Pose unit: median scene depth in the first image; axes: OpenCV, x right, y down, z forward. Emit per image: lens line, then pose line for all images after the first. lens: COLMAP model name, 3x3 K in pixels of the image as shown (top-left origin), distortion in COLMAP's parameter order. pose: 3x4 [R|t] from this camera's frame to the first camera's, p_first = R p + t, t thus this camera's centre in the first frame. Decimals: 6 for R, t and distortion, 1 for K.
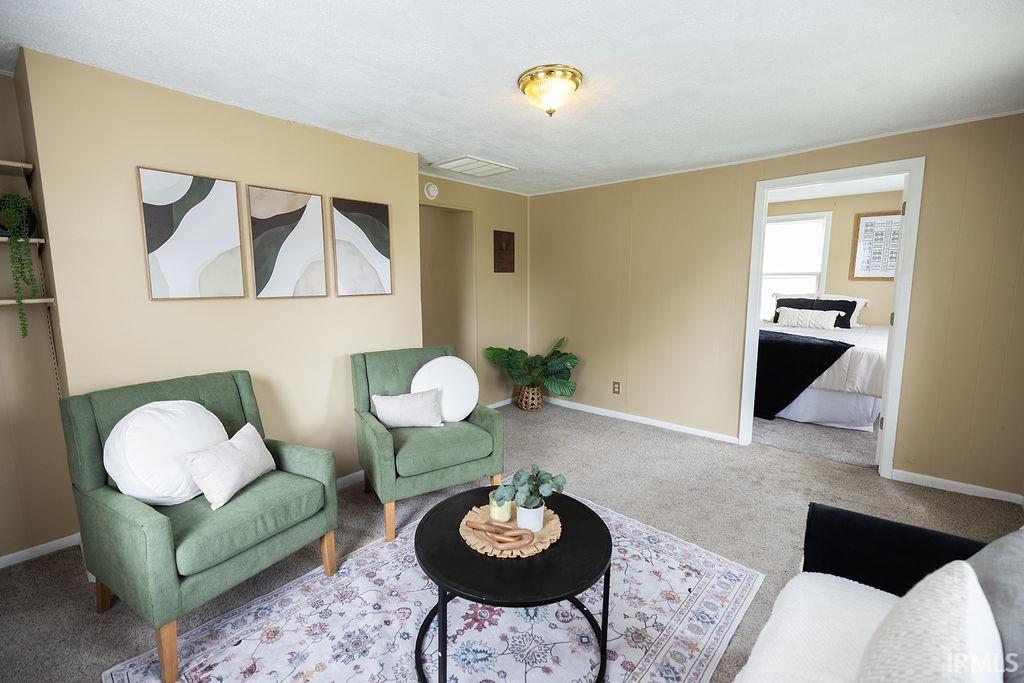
lens RADIAL K [[443.3, 0, 516.3], [0, 443.3, 336.5], [0, 0, 1]] dist [0.000051, -0.000026]
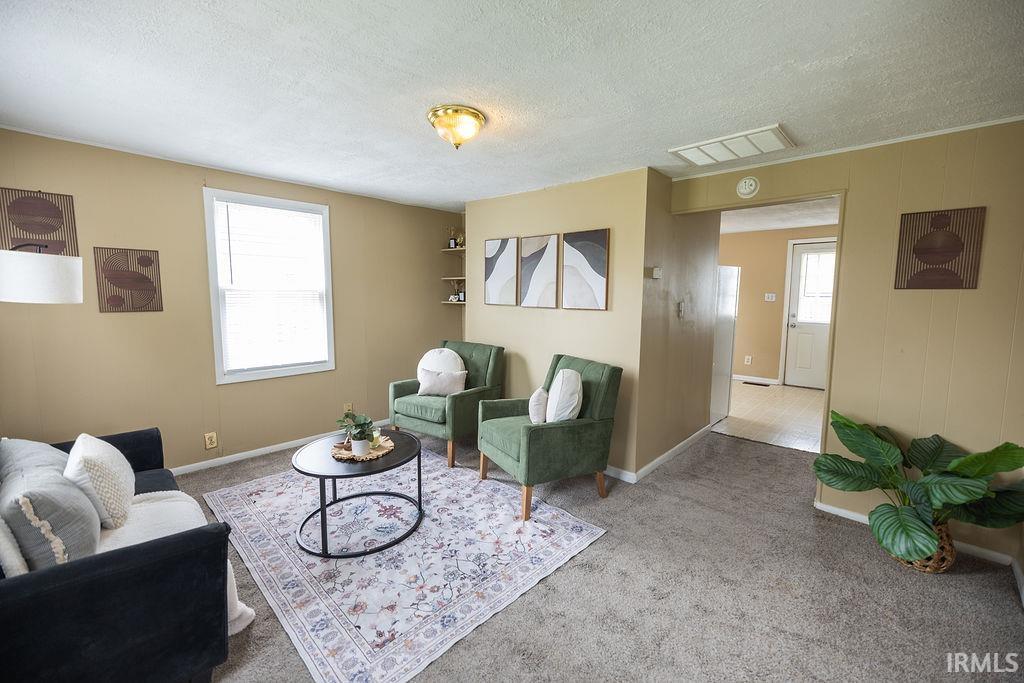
lens RADIAL K [[443.3, 0, 516.3], [0, 443.3, 336.5], [0, 0, 1]] dist [0.000051, -0.000026]
pose [[-0.056495, 0.095726, -0.993803, 1.164077], [-0.143018, 0.984352, 0.102945, -0.160737], [0.988106, 0.147947, -0.041920, 1.200333]]
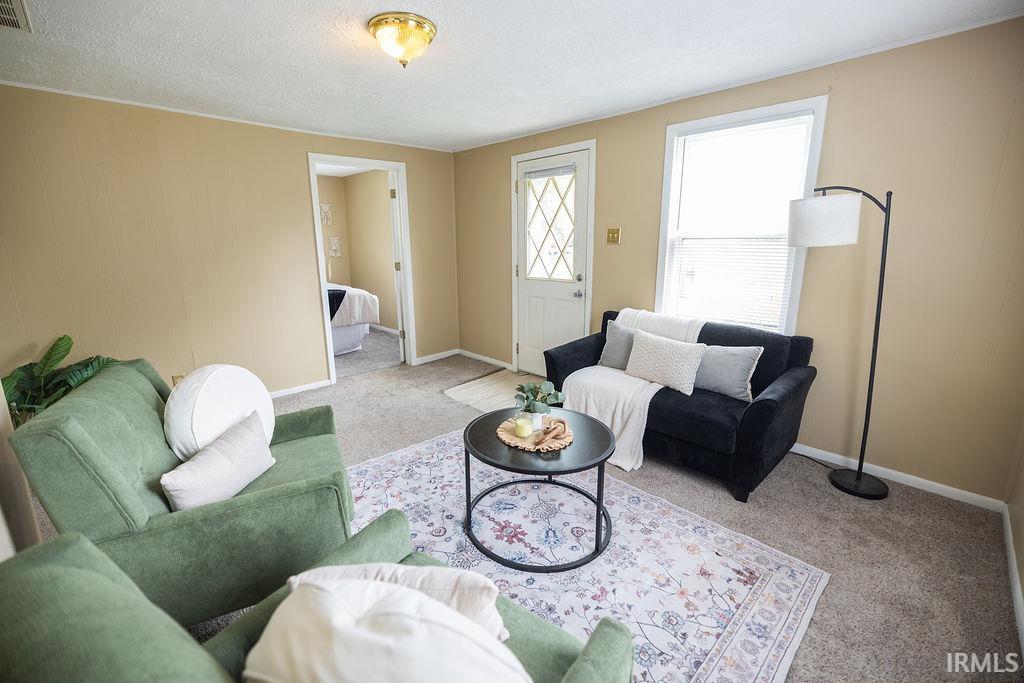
lens RADIAL K [[419.7, 0, 508.4], [0, 419.7, 330.1], [0, 0, 1]] dist [-0.000136, -0.000005]
pose [[0.100686, -0.206998, 0.973147, -0.874816], [0.138518, 0.971507, 0.192318, -0.075671], [-0.985228, 0.115435, 0.126490, 0.686673]]
